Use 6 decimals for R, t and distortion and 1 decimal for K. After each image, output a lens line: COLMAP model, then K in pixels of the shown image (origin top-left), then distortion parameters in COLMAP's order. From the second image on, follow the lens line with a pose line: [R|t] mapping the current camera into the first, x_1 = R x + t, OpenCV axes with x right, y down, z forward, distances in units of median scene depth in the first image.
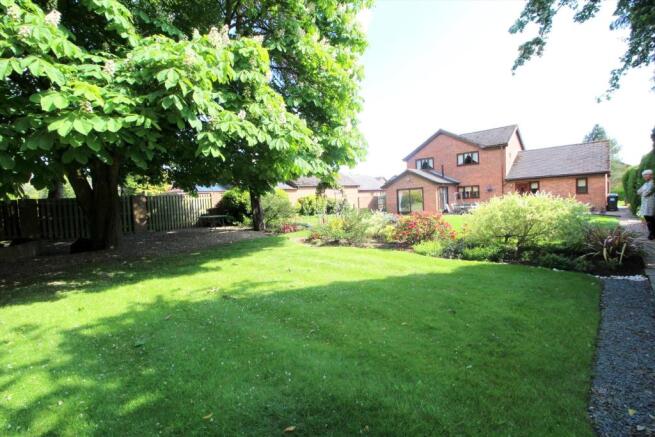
lens RADIAL K [[304.2, 0, 329.6], [0, 304.2, 213.3], [0, 0, 1]] dist [-0.000256, -0.000438]
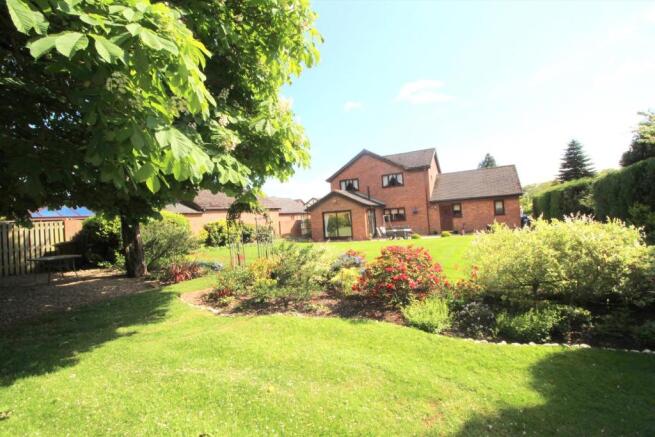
lens RADIAL K [[304.2, 0, 329.6], [0, 304.2, 213.3], [0, 0, 1]] dist [-0.000256, -0.000438]
pose [[0.962477, -0.008137, 0.271241, -0.004853], [0.028383, 0.997086, -0.070805, -0.014253], [-0.269875, 0.075847, 0.959904, 0.165971]]
